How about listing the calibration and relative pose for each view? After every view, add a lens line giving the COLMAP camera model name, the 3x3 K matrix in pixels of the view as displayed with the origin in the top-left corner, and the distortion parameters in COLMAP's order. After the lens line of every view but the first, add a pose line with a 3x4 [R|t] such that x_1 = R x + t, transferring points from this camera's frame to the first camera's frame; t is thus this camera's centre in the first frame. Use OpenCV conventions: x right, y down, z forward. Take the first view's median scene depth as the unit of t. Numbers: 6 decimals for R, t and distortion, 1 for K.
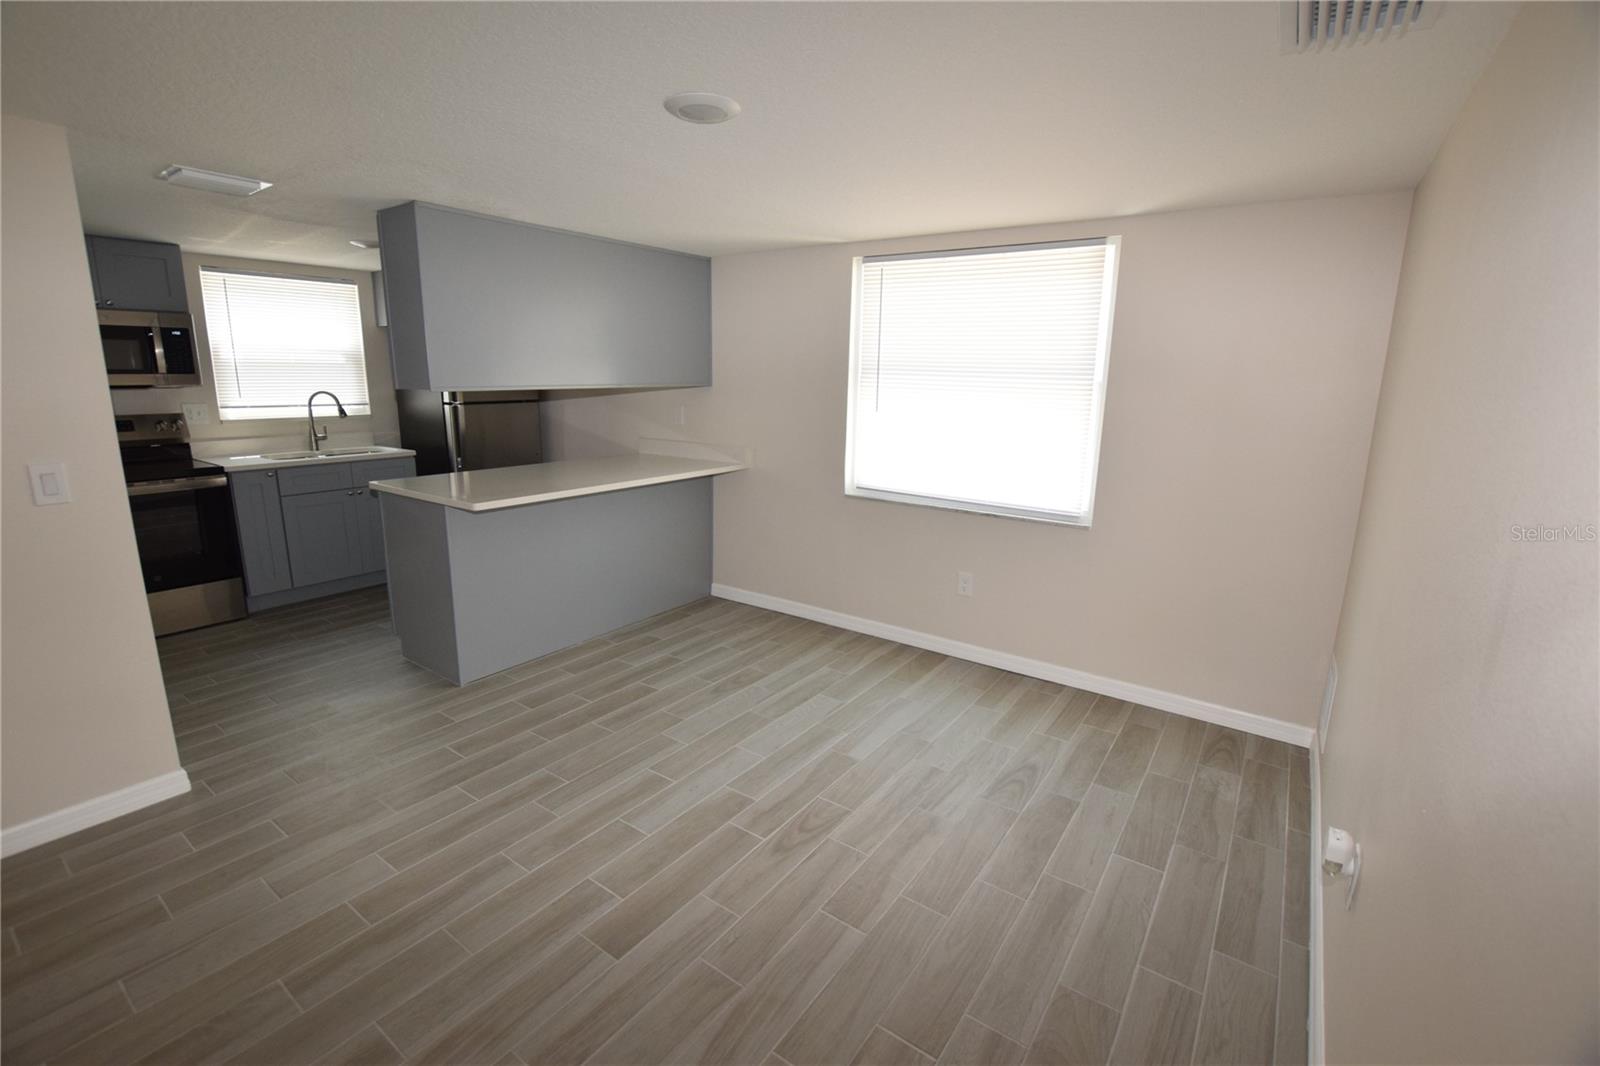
lens RADIAL K [[704.3, 0, 793.9], [0, 704.3, 529.9], [0, 0, 1]] dist [-0.027270, 0.000787]
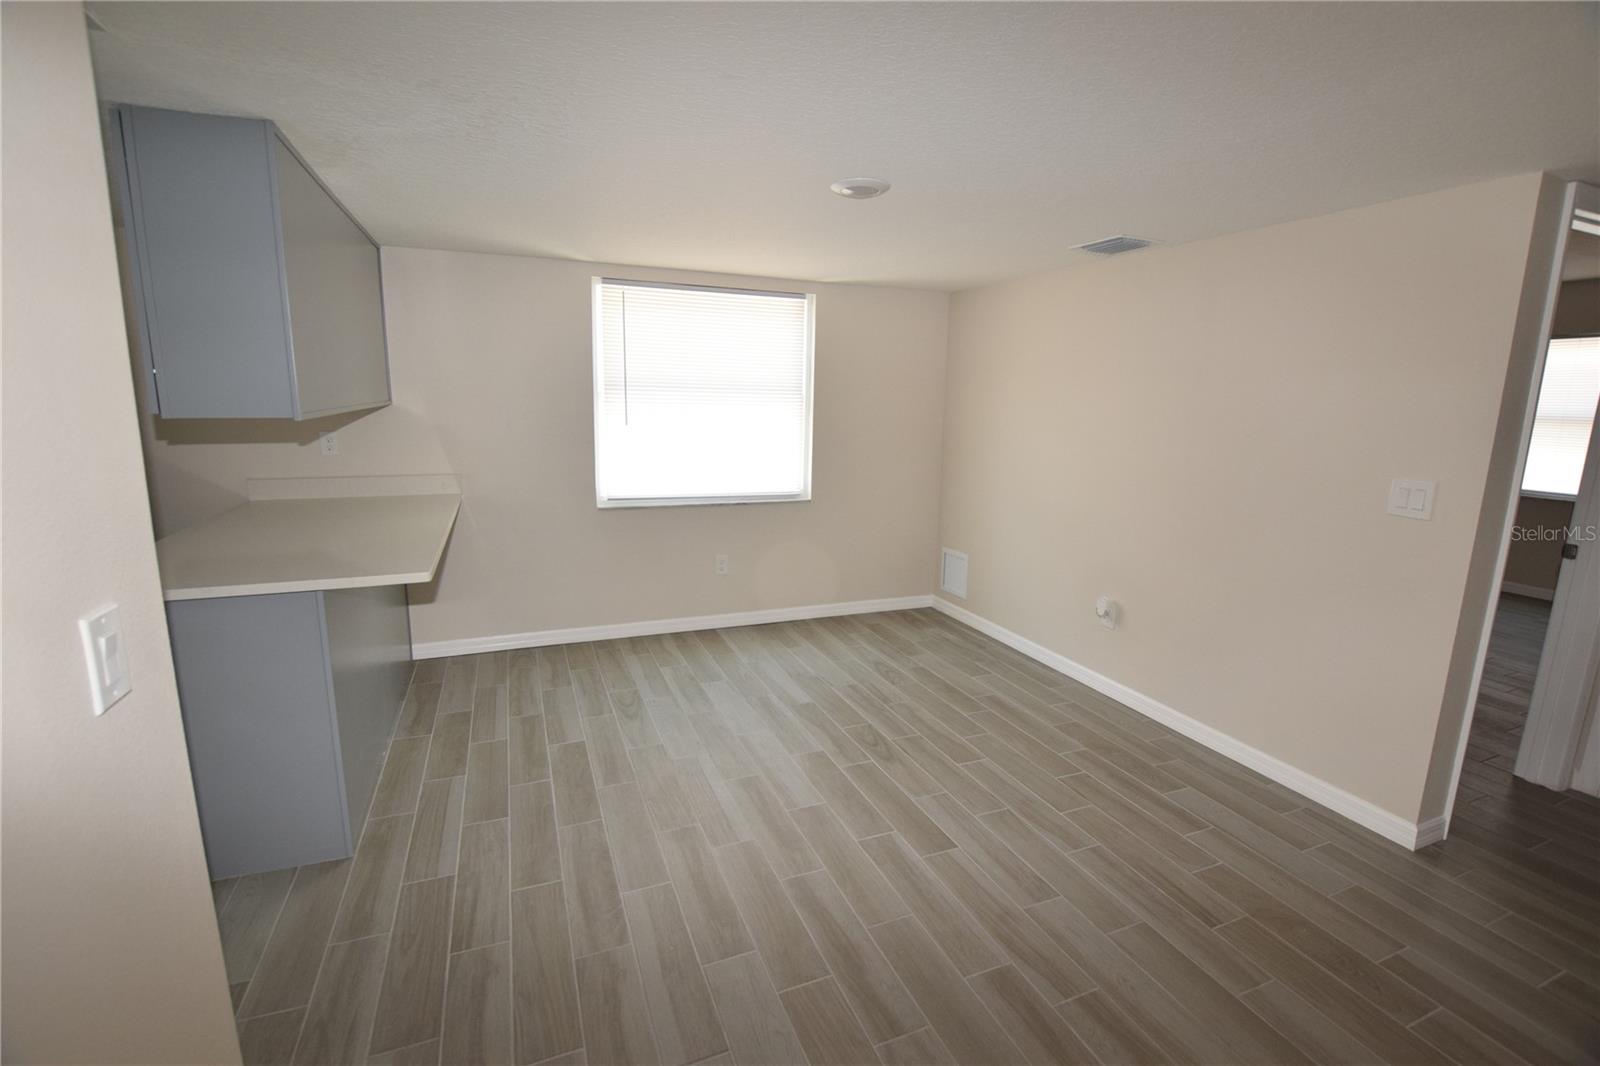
lens RADIAL K [[704.3, 0, 793.9], [0, 704.3, 529.9], [0, 0, 1]] dist [-0.027270, 0.000787]
pose [[0.535820, -0.162483, 0.828551, -0.750614], [0.170524, 0.981912, 0.082281, -0.065863], [-0.826933, 0.097200, 0.553835, 0.253797]]
